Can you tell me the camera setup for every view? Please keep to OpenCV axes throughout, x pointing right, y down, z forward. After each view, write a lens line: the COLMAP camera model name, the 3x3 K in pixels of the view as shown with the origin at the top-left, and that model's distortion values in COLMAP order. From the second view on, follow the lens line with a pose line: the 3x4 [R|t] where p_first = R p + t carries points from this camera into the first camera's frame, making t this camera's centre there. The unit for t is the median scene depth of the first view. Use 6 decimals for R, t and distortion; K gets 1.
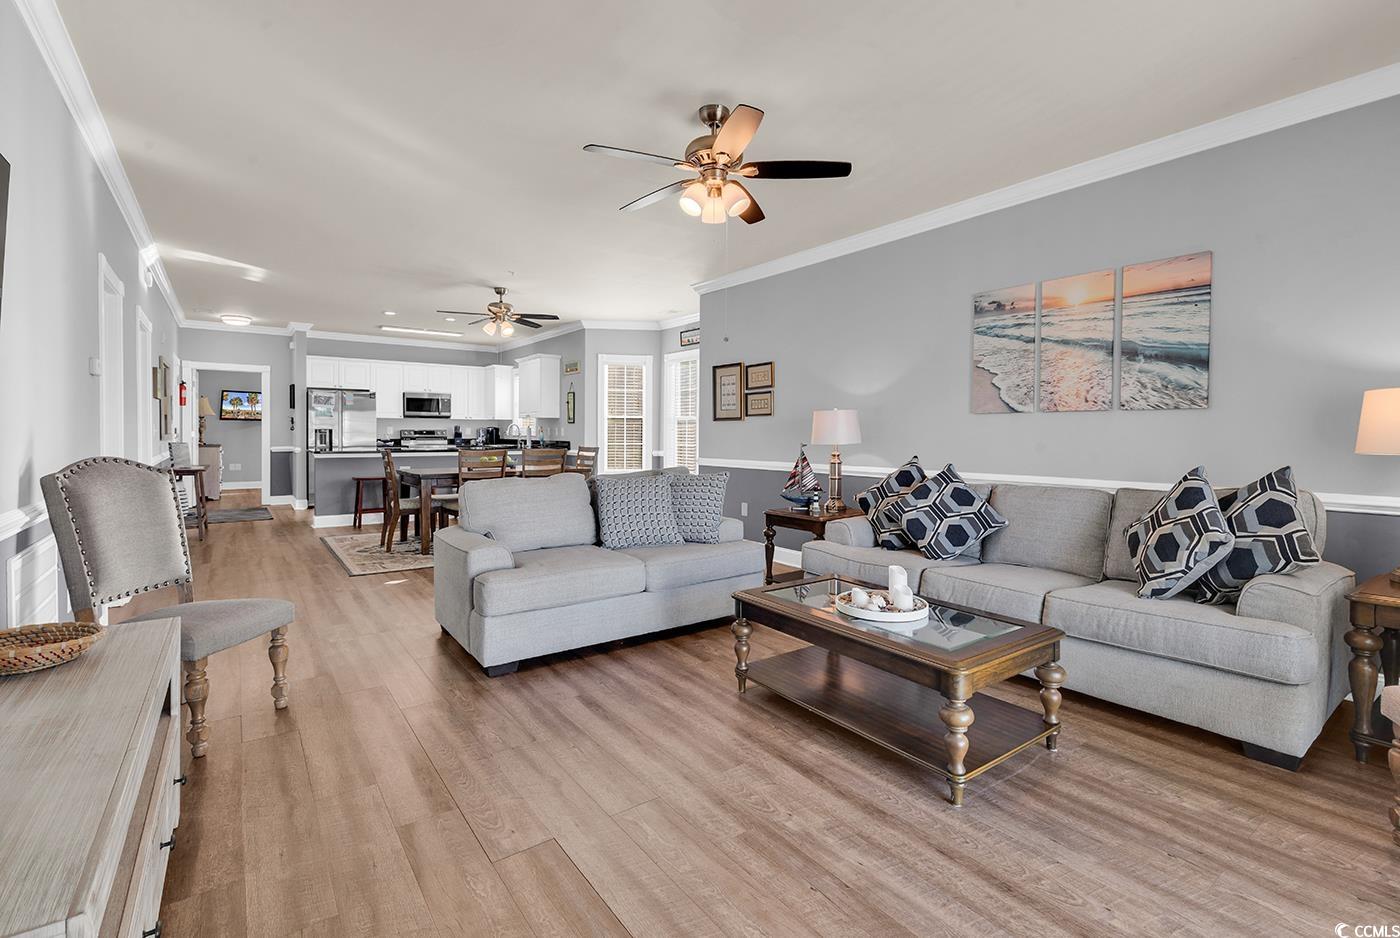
lens RADIAL K [[649.5, 0, 710.0], [0, 649.5, 456.6], [0, 0, 1]] dist [0.005091, -0.000209]
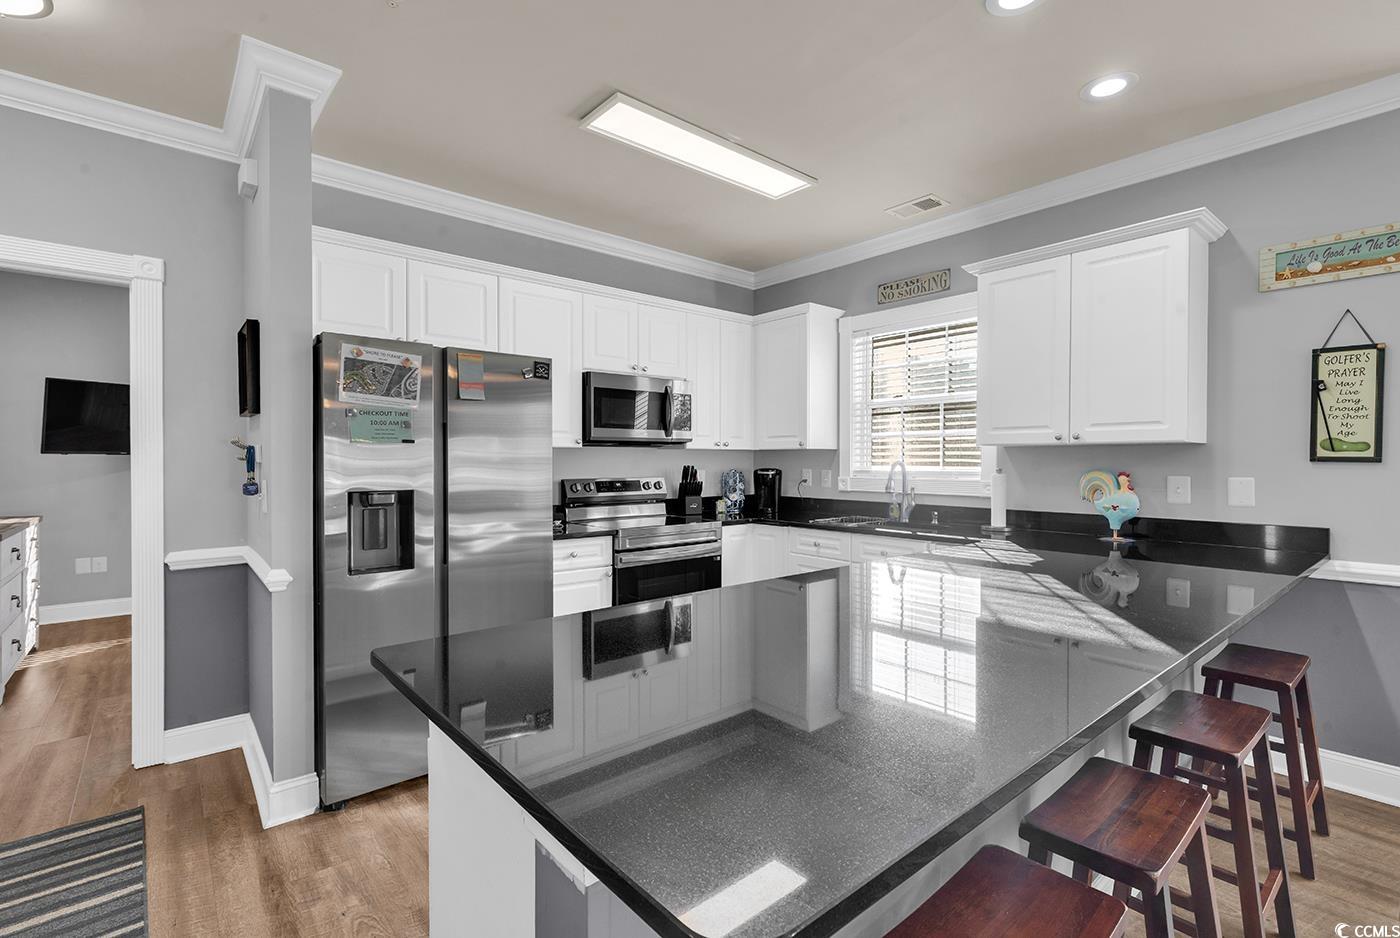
lens RADIAL K [[634.9, 0, 709.2], [0, 634.9, 459.8], [0, 0, 1]] dist [0.001663, -0.000180]
pose [[0.996440, -0.009484, 0.083767, -0.586166], [0.012478, 0.999299, -0.035290, -0.053866], [-0.083374, 0.036210, 0.995860, 0.890535]]
